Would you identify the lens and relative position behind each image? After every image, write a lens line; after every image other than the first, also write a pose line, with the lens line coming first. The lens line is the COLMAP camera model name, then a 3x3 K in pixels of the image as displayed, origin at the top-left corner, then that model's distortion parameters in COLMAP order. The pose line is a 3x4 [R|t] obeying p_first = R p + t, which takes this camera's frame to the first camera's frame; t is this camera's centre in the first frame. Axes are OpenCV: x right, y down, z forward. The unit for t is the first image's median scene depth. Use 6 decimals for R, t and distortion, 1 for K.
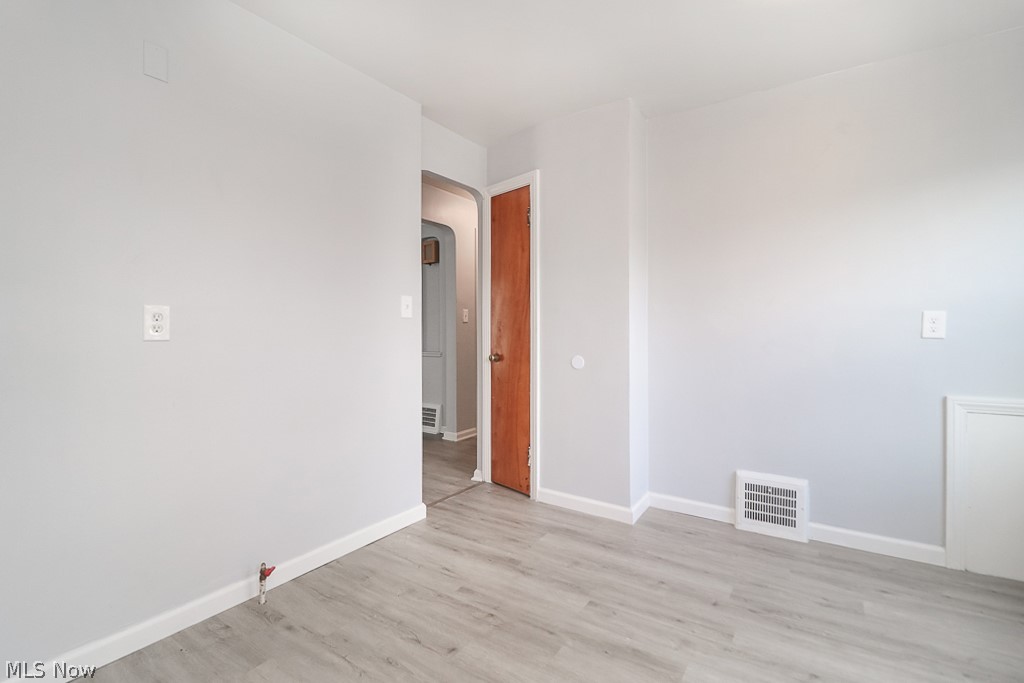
lens RADIAL K [[467.1, 0, 512.0], [0, 467.1, 341.5], [0, 0, 1]] dist [0.004541, -0.009567]
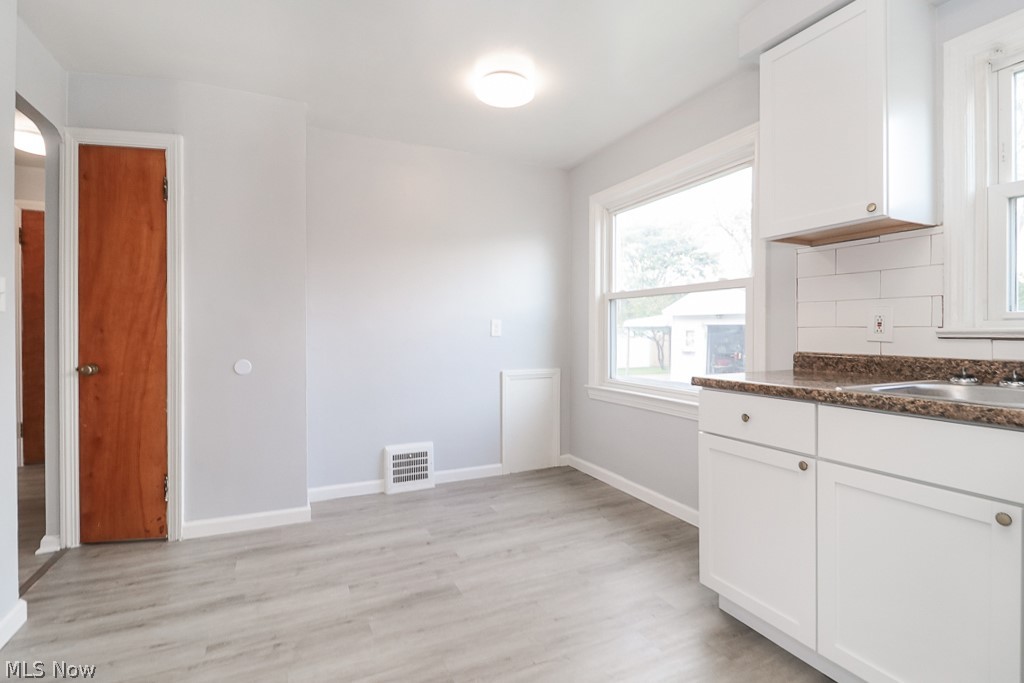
lens RADIAL K [[449.3, 0, 528.3], [0, 449.3, 344.3], [0, 0, 1]] dist [0.002037, -0.007149]
pose [[0.519191, -0.025202, 0.854287, -0.352936], [0.018110, 0.999665, 0.018485, -0.005983], [-0.854467, 0.005874, 0.519473, 0.083387]]
